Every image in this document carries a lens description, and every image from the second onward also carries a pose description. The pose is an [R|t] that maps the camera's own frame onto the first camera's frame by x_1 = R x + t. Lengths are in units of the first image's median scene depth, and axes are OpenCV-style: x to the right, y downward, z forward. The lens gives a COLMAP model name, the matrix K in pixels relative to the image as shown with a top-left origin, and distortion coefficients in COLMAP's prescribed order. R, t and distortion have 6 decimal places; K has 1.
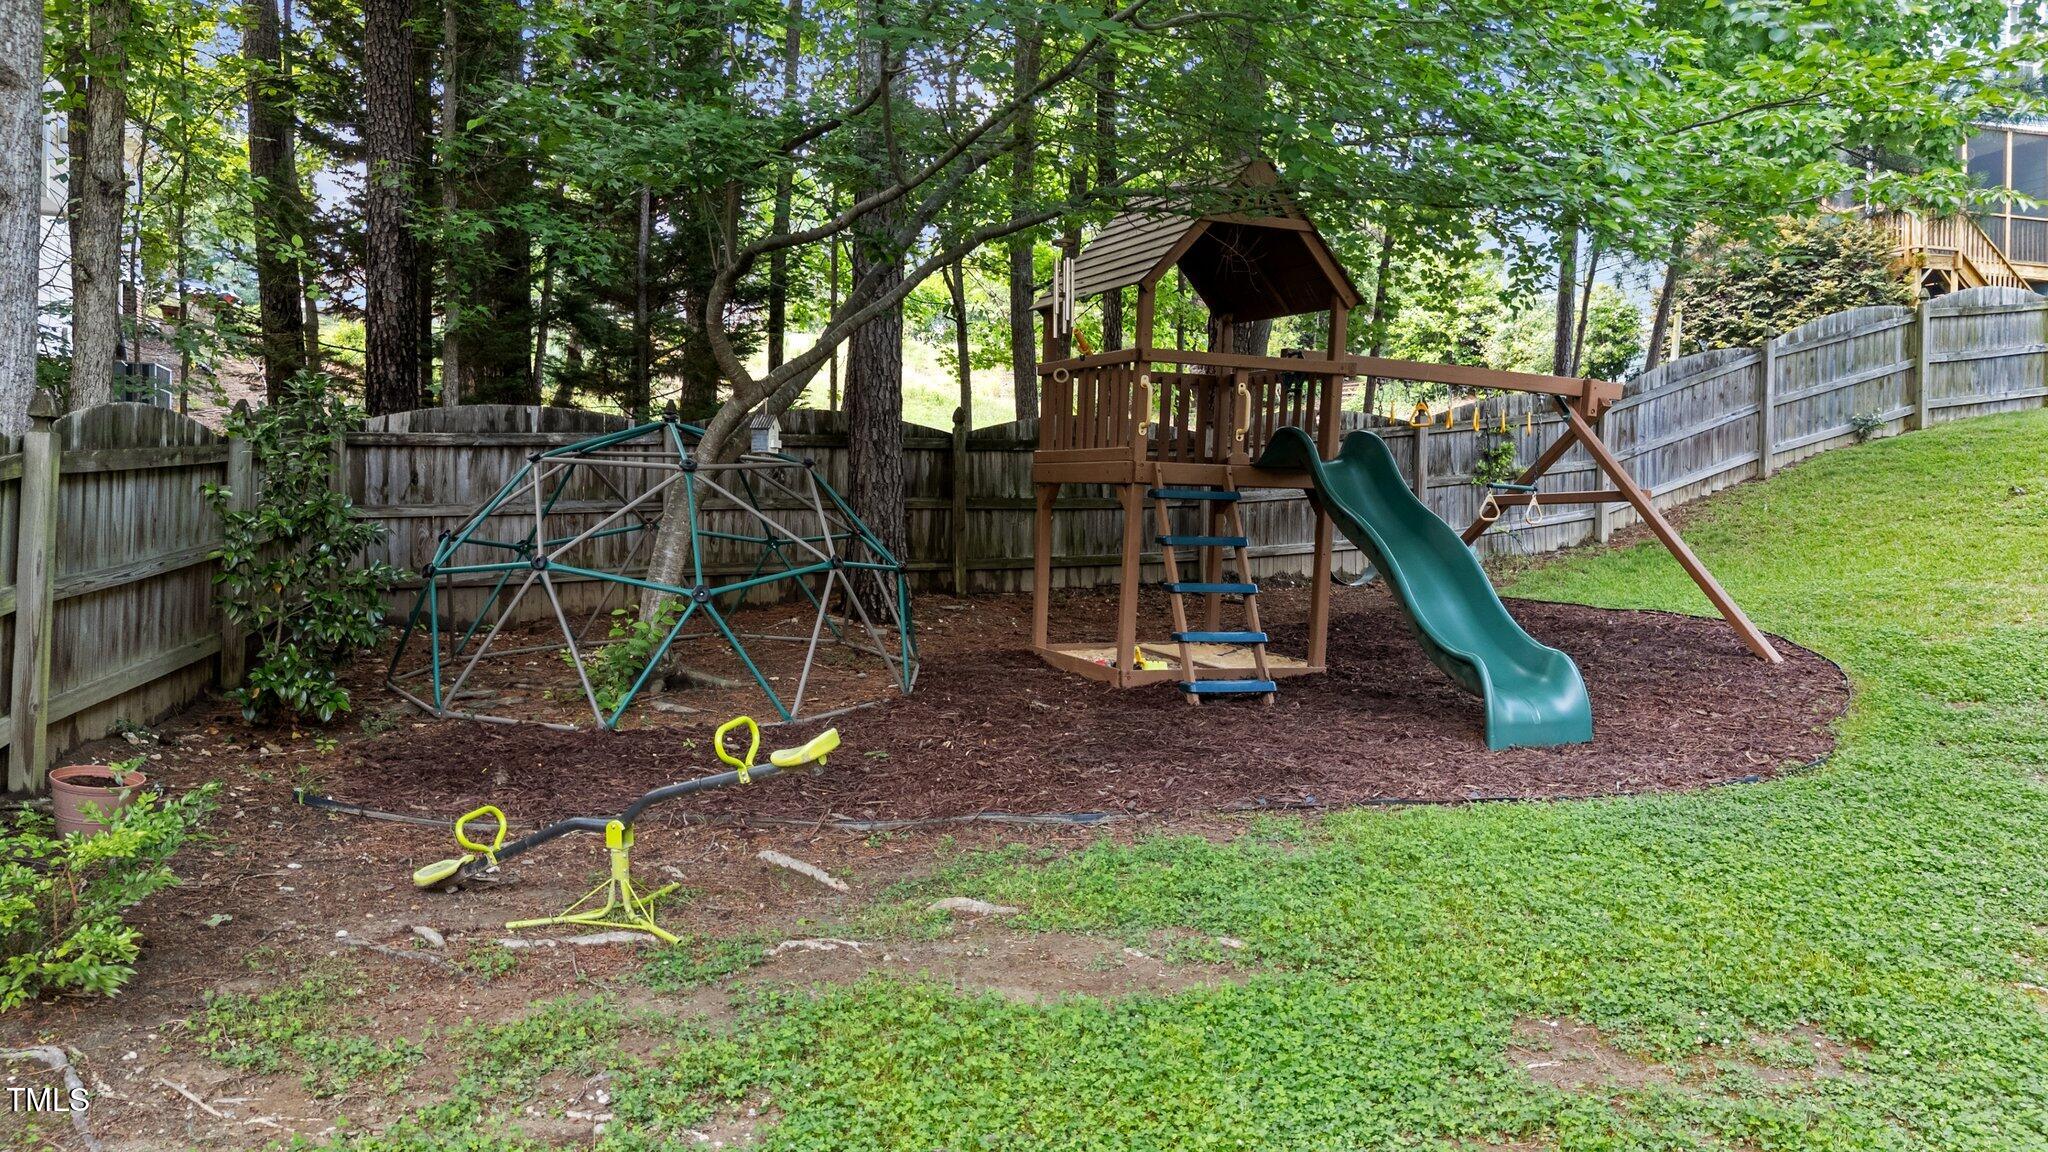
lens RADIAL K [[1459.5, 0, 1024.0], [0, 1459.5, 576.0], [0, 0, 1]] dist [0.131139, -0.138174]
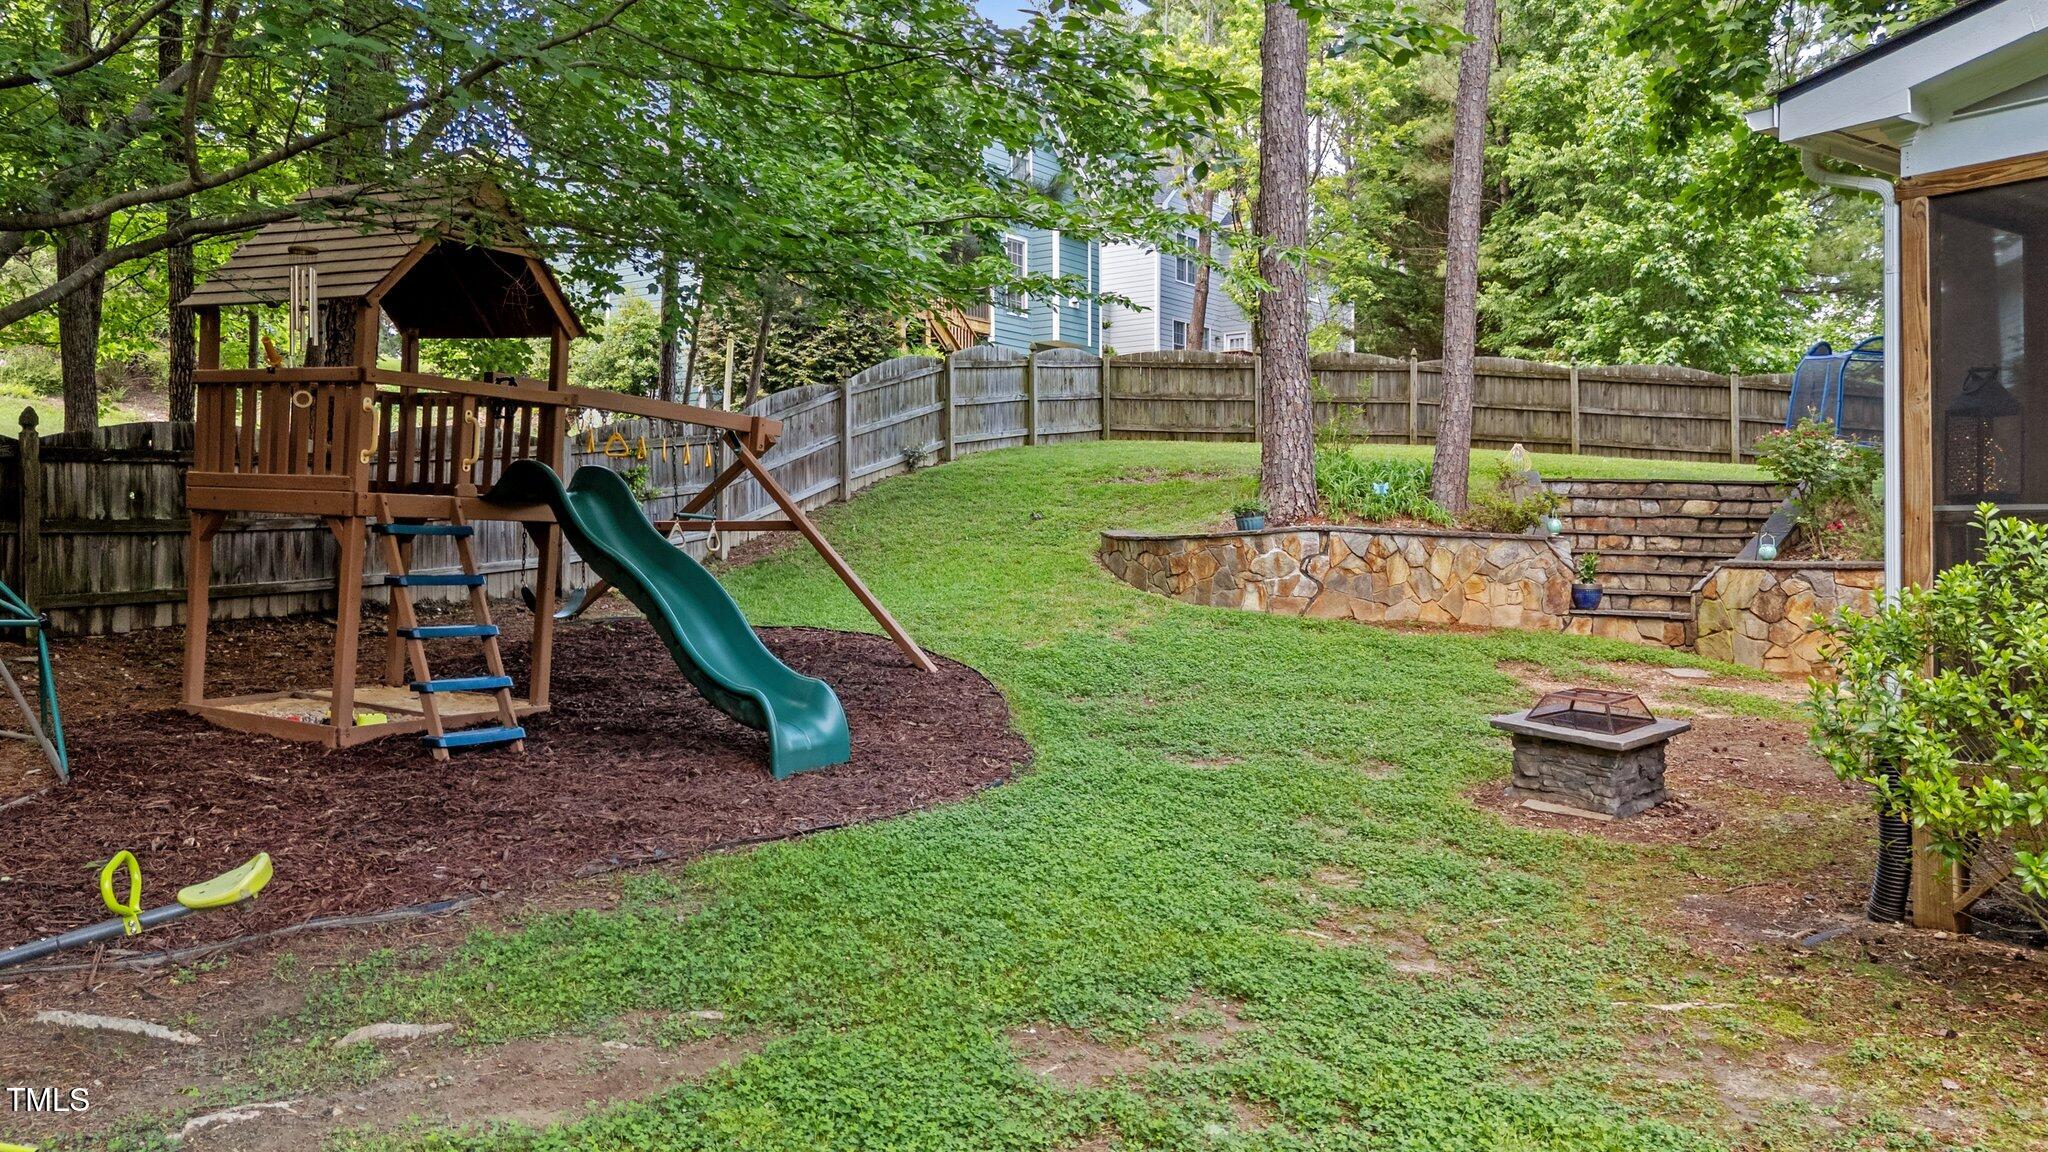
lens RADIAL K [[1483.7, 0, 997.3], [0, 1483.7, 549.4], [0, 0, 1]] dist [0.101895, -0.105069]
pose [[0.818285, -0.008234, 0.574754, -0.114622], [0.019721, 0.999711, -0.013756, -0.020038], [-0.574475, 0.022591, 0.818211, 0.018741]]
